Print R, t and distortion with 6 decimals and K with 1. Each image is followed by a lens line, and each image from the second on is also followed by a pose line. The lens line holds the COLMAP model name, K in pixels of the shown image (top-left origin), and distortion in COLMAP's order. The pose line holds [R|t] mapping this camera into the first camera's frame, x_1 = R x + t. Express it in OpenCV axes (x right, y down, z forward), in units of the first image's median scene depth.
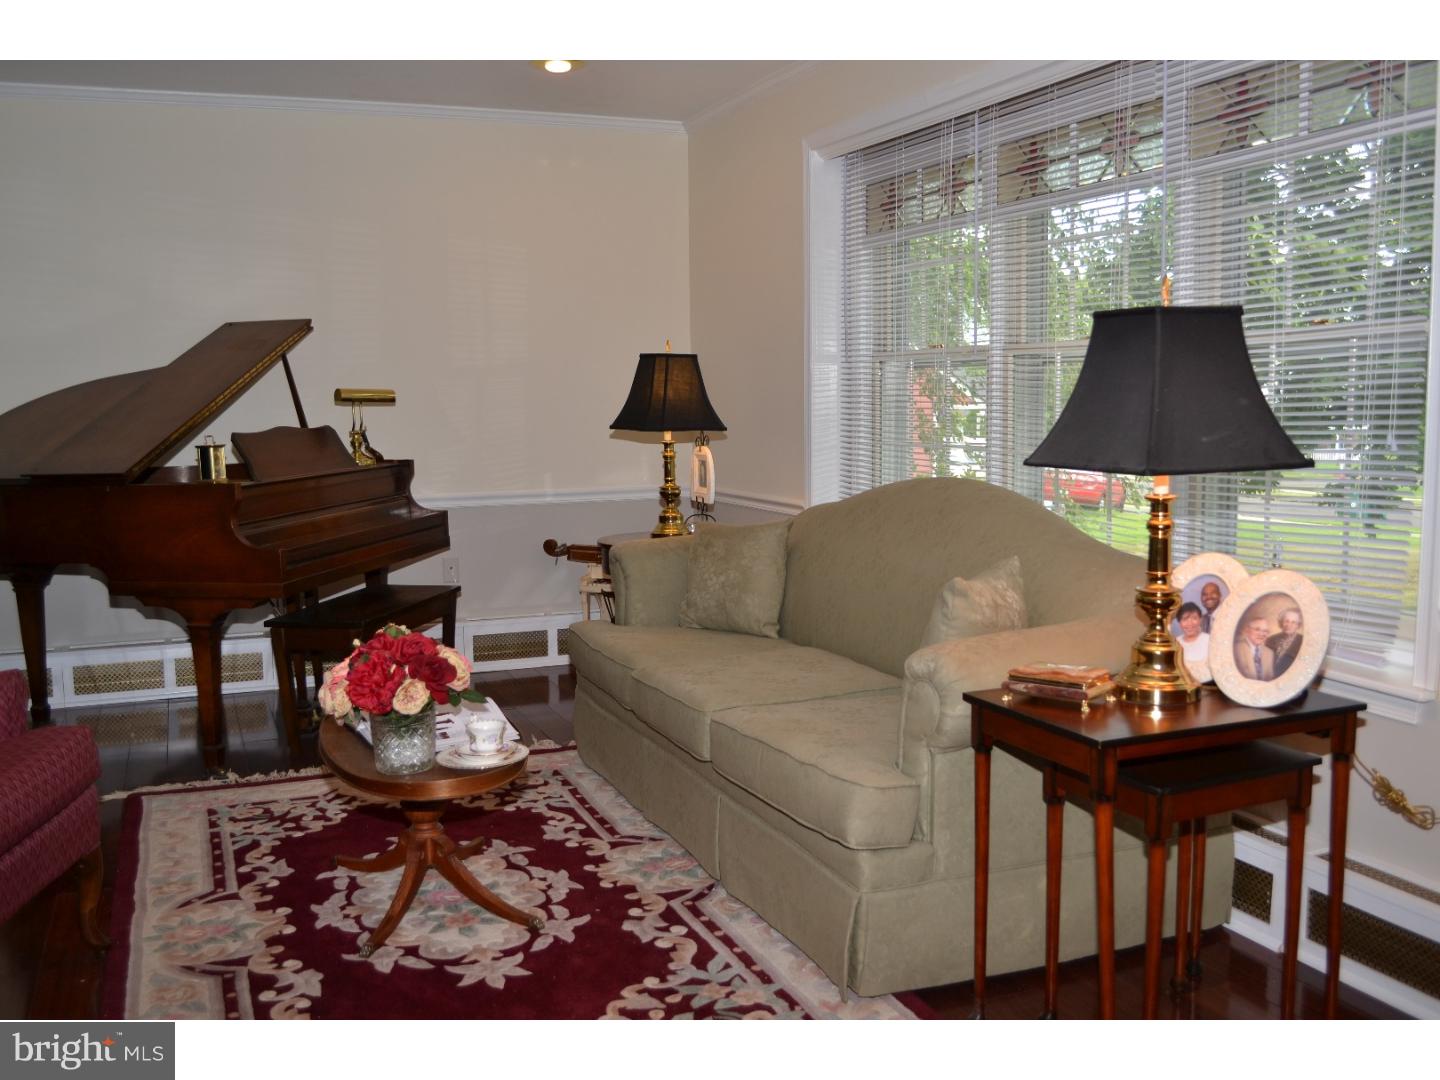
lens RADIAL K [[1343.8, 0, 719.7], [0, 1343.8, 540.9], [0, 0, 1]] dist [-0.068369, 0.000000]
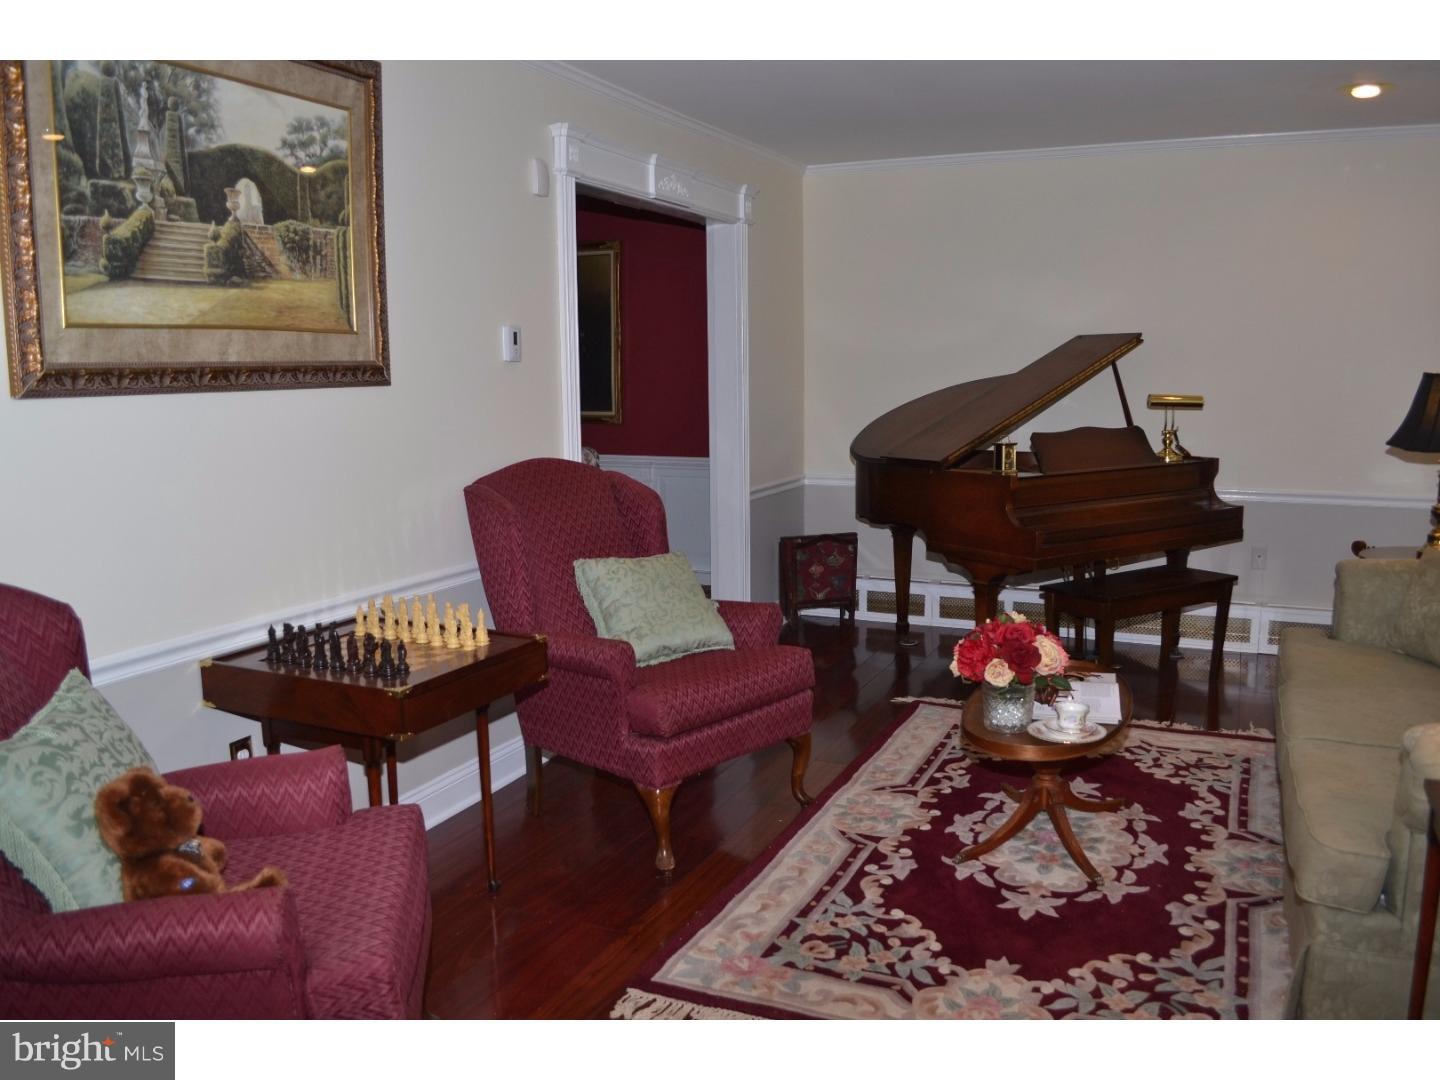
lens RADIAL K [[1168.3, 0, 720.2], [0, 1168.3, 538.2], [0, 0, 1]] dist [-0.072376, -0.001223]
pose [[0.683623, 0.114965, -0.720724, 0.316903], [-0.077979, 0.993368, 0.084491, -0.071483], [0.725657, -0.001559, 0.688054, 0.048399]]
